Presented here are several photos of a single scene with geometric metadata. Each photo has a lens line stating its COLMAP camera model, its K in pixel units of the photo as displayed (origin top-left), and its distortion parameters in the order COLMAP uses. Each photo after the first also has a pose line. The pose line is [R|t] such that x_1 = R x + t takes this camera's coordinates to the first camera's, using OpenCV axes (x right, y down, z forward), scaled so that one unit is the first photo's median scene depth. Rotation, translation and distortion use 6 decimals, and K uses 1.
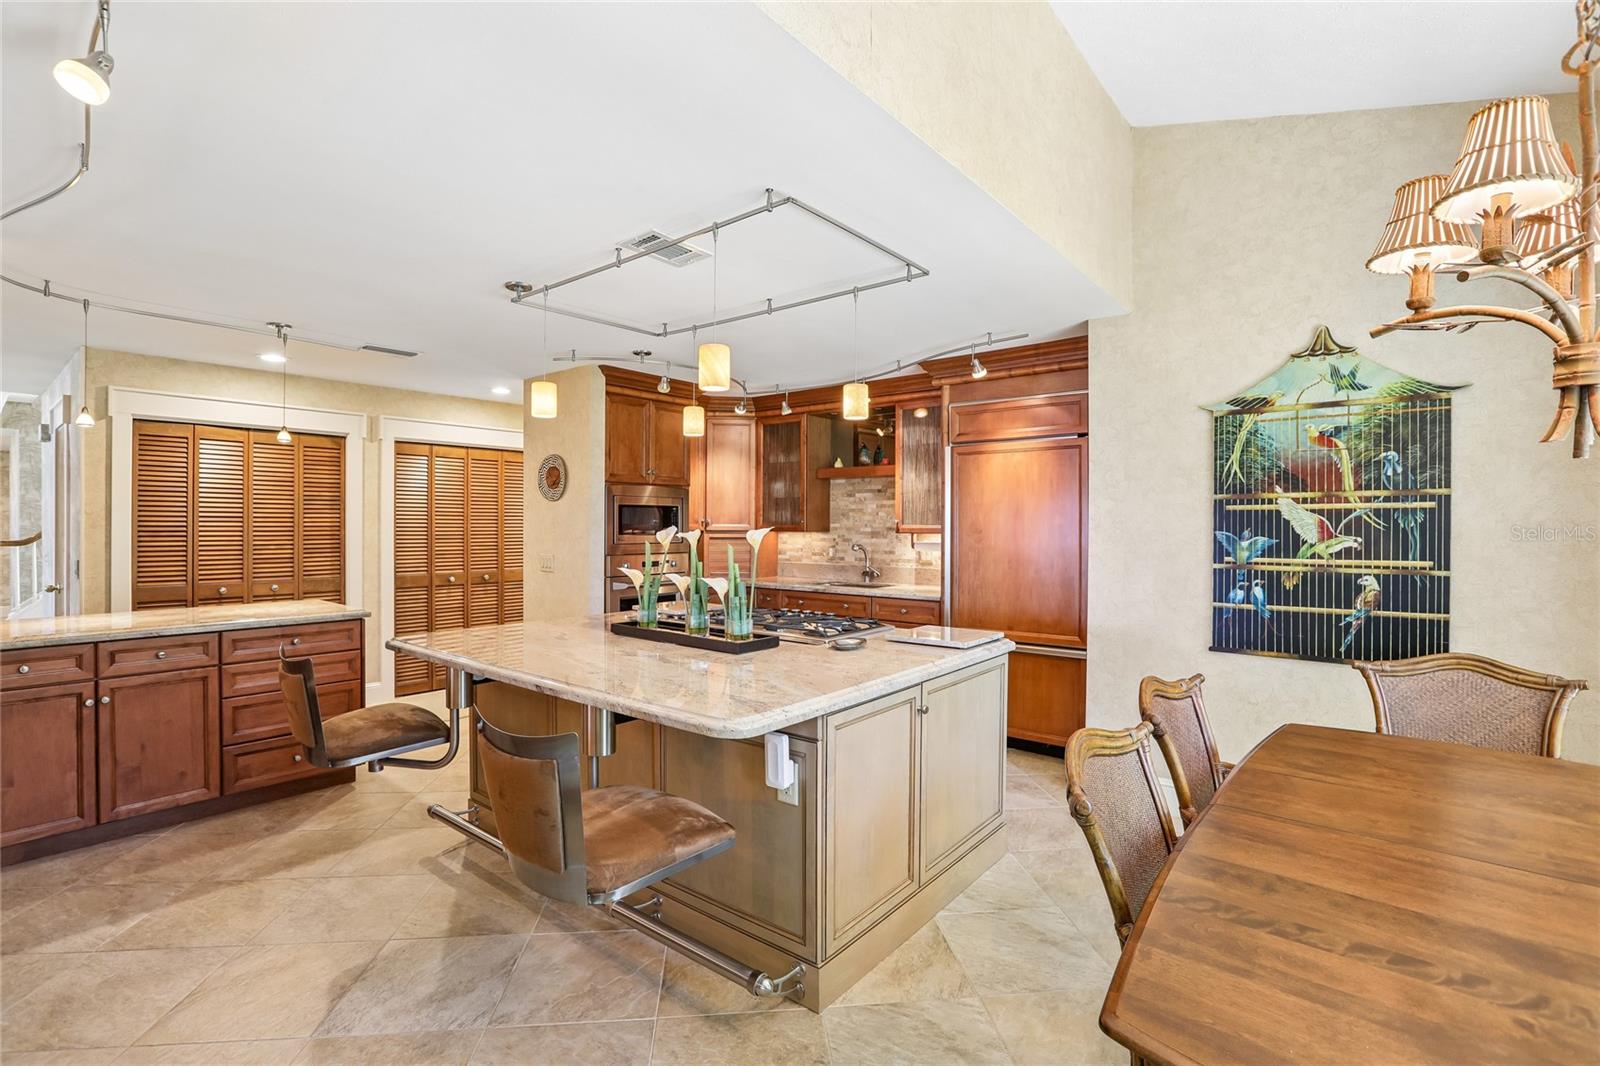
lens RADIAL K [[736.3, 0, 787.7], [0, 736.3, 526.3], [0, 0, 1]] dist [-0.021496, 0.001680]
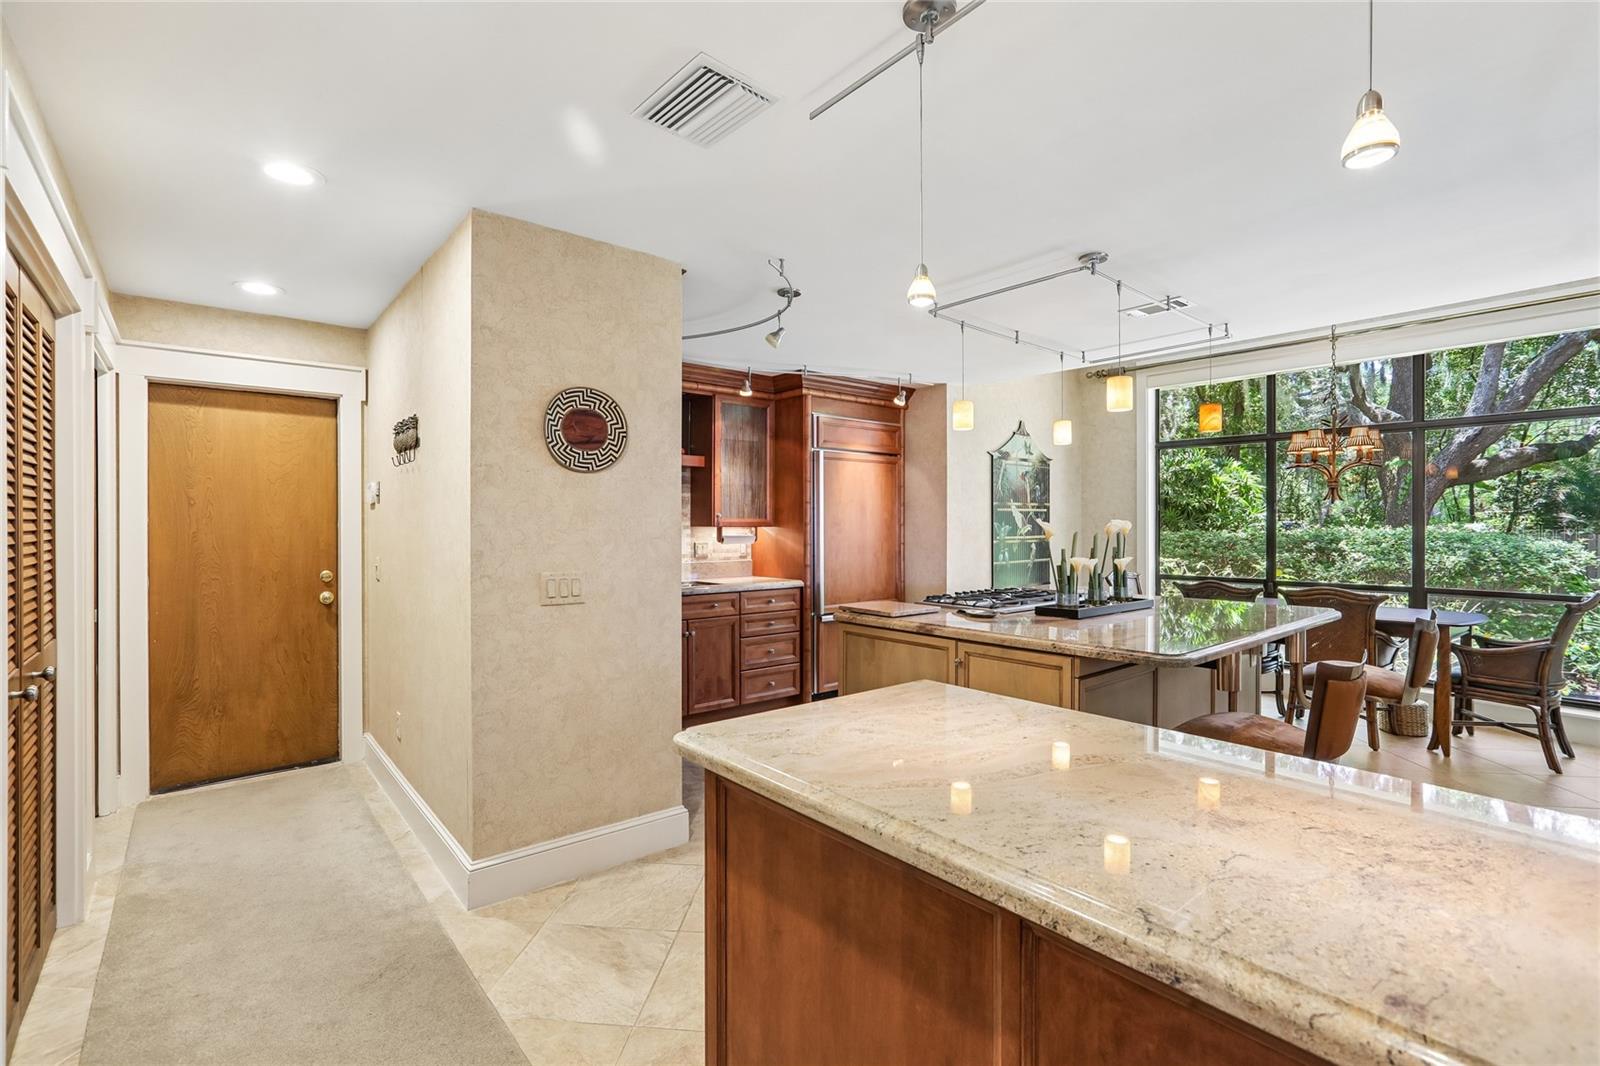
lens RADIAL K [[736.3, 0, 796.1], [0, 736.3, 528.5], [0, 0, 1]] dist [-0.021496, 0.001680]
pose [[0.182283, -0.008065, 0.983213, -1.302525], [0.003691, 0.999965, 0.007518, 0.006011], [-0.983239, 0.002258, 0.182306, 1.170980]]
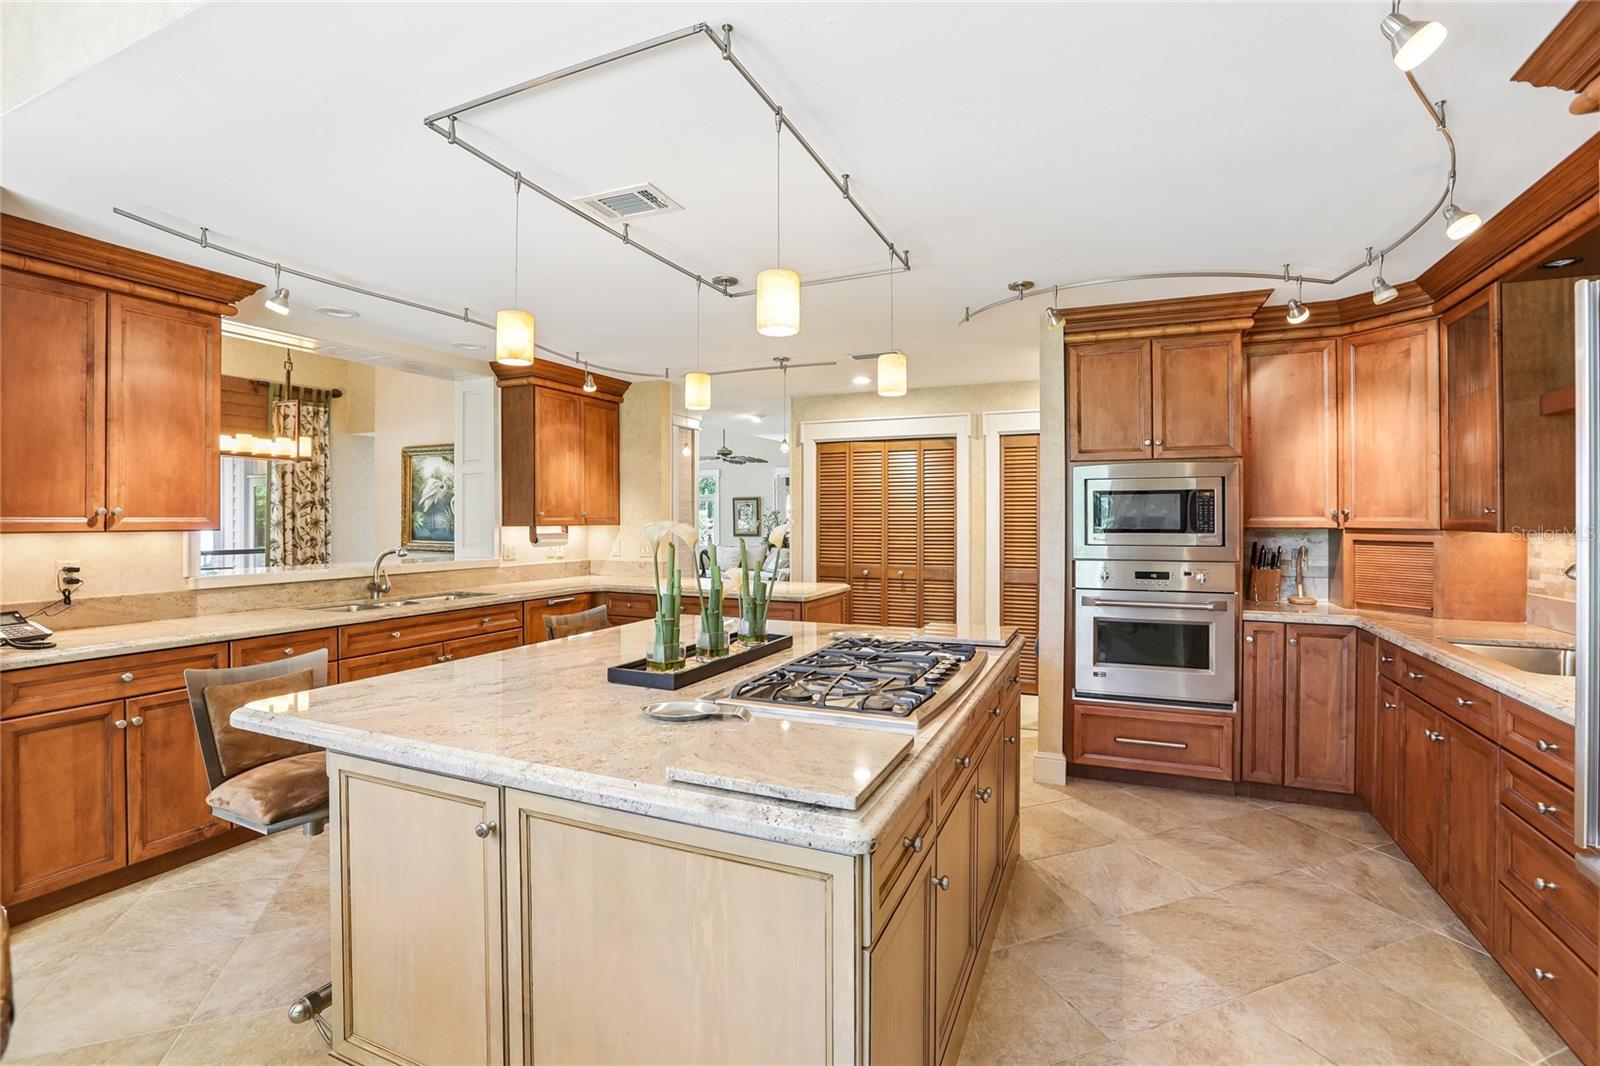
lens RADIAL K [[736.3, 0, 794.0], [0, 736.3, 522.7], [0, 0, 1]] dist [-0.021496, 0.001680]
pose [[0.278565, 0.002909, -0.960413, 0.529314], [0.000007, 0.999995, 0.003030, -0.000622], [0.960417, -0.000851, 0.278564, 0.693276]]
